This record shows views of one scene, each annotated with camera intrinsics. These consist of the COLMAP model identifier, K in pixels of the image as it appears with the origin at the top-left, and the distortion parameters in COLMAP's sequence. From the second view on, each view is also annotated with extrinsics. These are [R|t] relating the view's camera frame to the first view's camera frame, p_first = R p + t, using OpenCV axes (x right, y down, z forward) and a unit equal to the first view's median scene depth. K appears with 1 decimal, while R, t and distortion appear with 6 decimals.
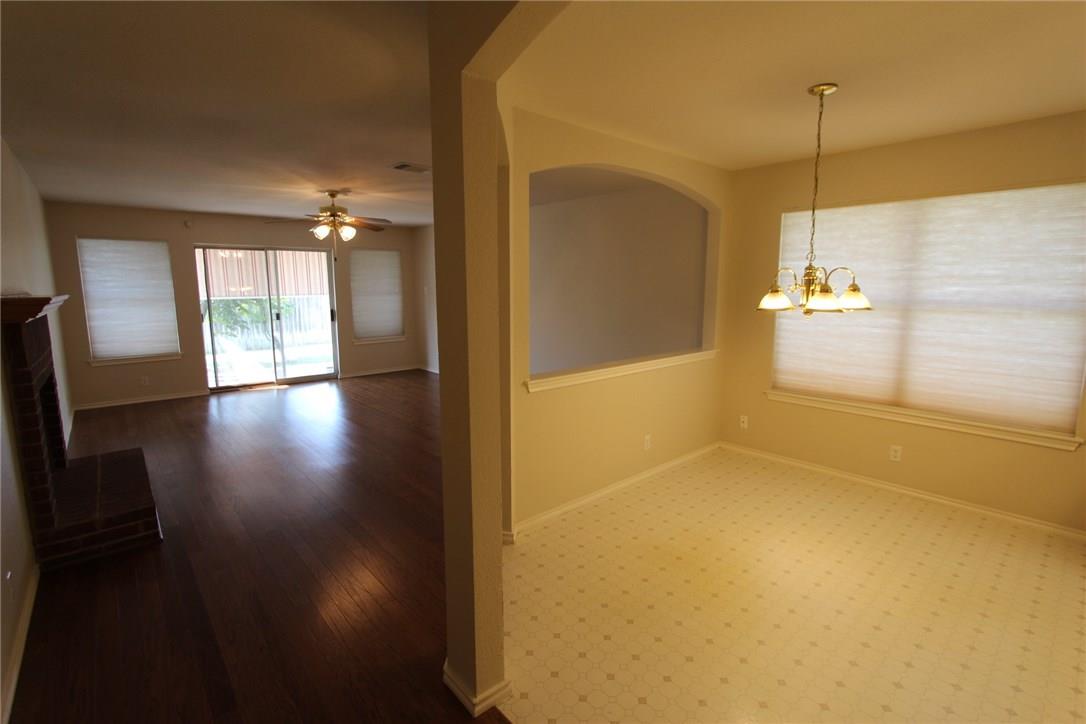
lens RADIAL K [[498.9, 0, 547.3], [0, 498.9, 355.1], [0, 0, 1]] dist [-0.024233, 0.005936]
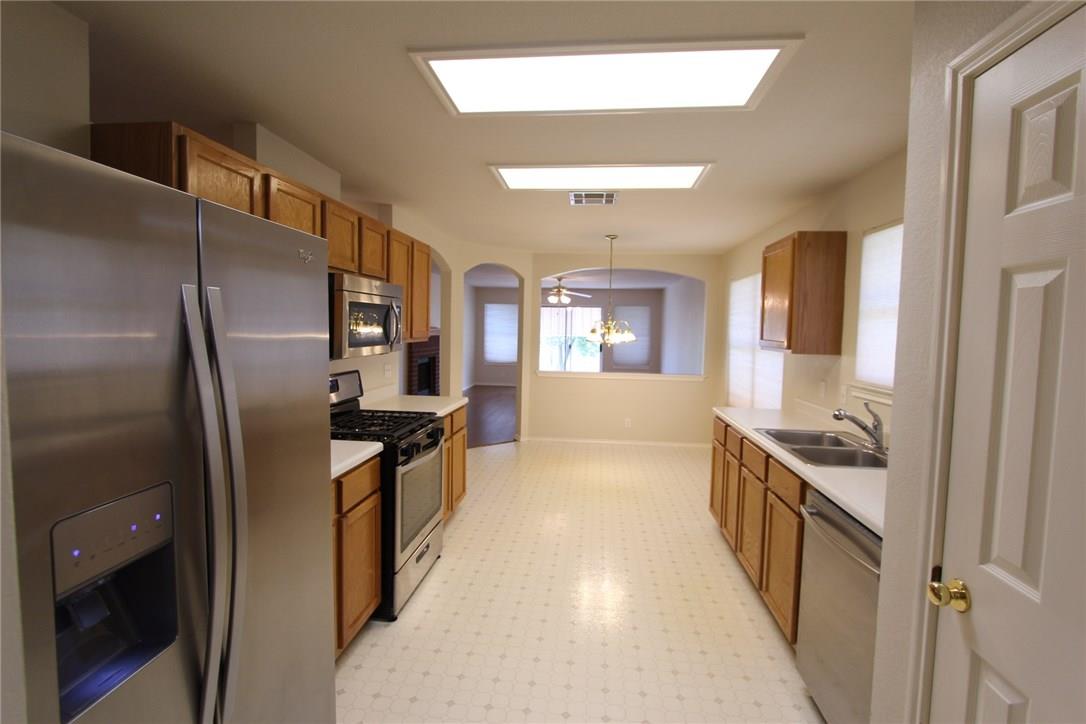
lens RADIAL K [[498.9, 0, 547.3], [0, 498.9, 355.1], [0, 0, 1]] dist [-0.024233, 0.005936]
pose [[0.676791, 0.056490, -0.734005, 0.715473], [-0.124577, 0.991460, -0.038562, 0.027422], [0.725558, 0.117539, 0.678048, -0.209375]]
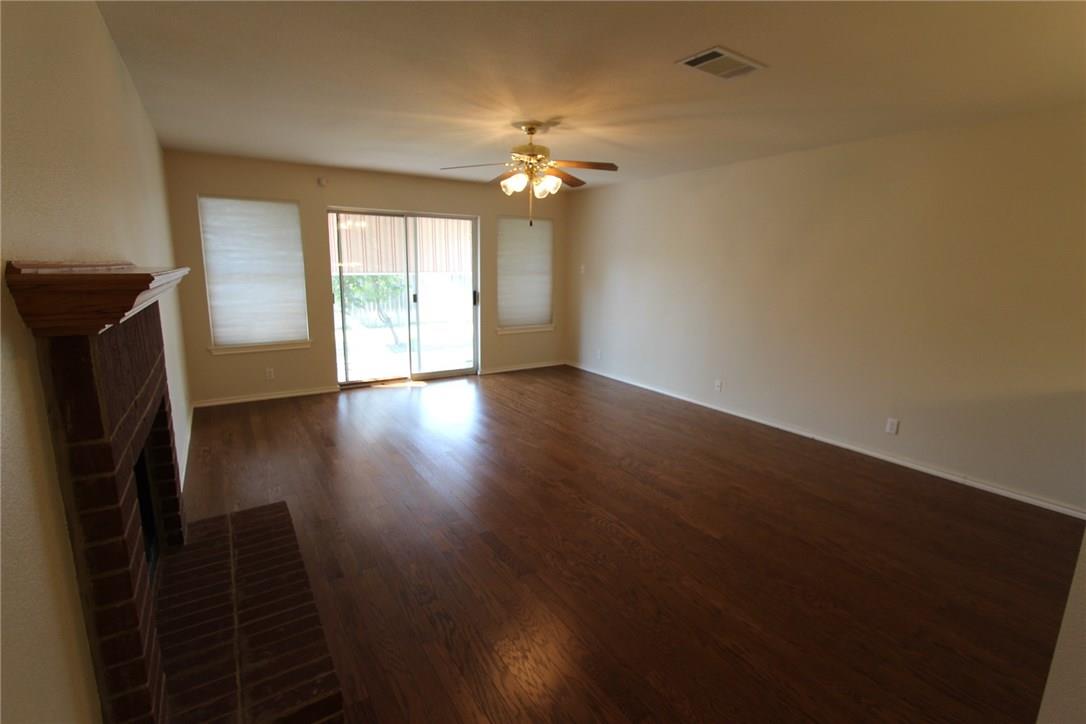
lens RADIAL K [[498.9, 0, 547.3], [0, 498.9, 355.1], [0, 0, 1]] dist [-0.024233, 0.005936]
pose [[0.988842, 0.043801, -0.142384, -0.229725], [-0.038226, 0.998400, 0.041659, -0.029701], [0.143981, -0.035752, 0.988934, 0.234804]]
